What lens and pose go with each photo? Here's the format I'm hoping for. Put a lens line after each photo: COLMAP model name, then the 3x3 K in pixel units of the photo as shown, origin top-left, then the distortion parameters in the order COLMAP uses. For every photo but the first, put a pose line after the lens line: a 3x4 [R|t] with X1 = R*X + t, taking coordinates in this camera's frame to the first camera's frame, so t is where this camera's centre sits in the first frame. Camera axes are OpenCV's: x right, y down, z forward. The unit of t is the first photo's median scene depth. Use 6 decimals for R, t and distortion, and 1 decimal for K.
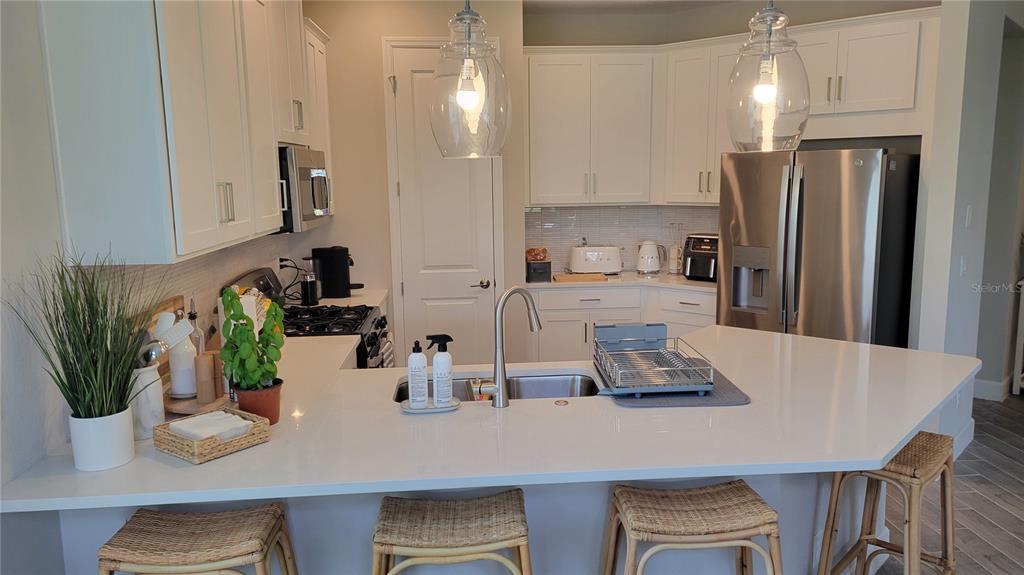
lens RADIAL K [[767.4, 0, 529.9], [0, 767.4, 279.9], [0, 0, 1]] dist [0.071025, -0.069499]
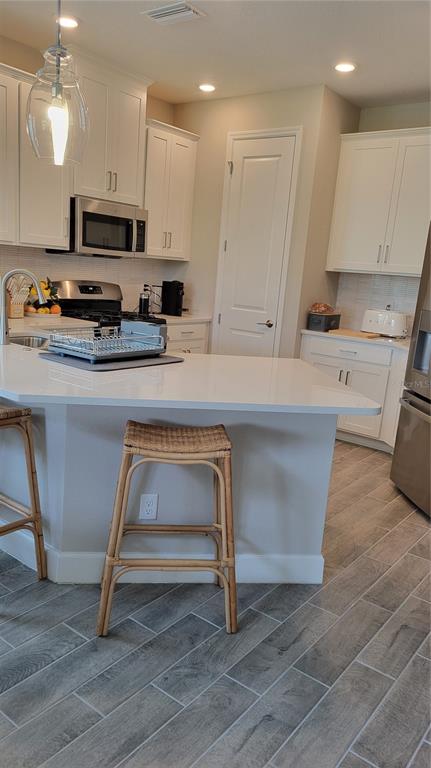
lens RADIAL K [[579.2, 0, 193.0], [0, 579.2, 387.6], [0, 0, 1]] dist [0.074397, -0.062226]
pose [[0.721363, 0.213104, -0.658955, 0.554926], [-0.183950, 0.976262, 0.114348, 0.023278], [0.667680, 0.038729, 0.743440, 0.199193]]
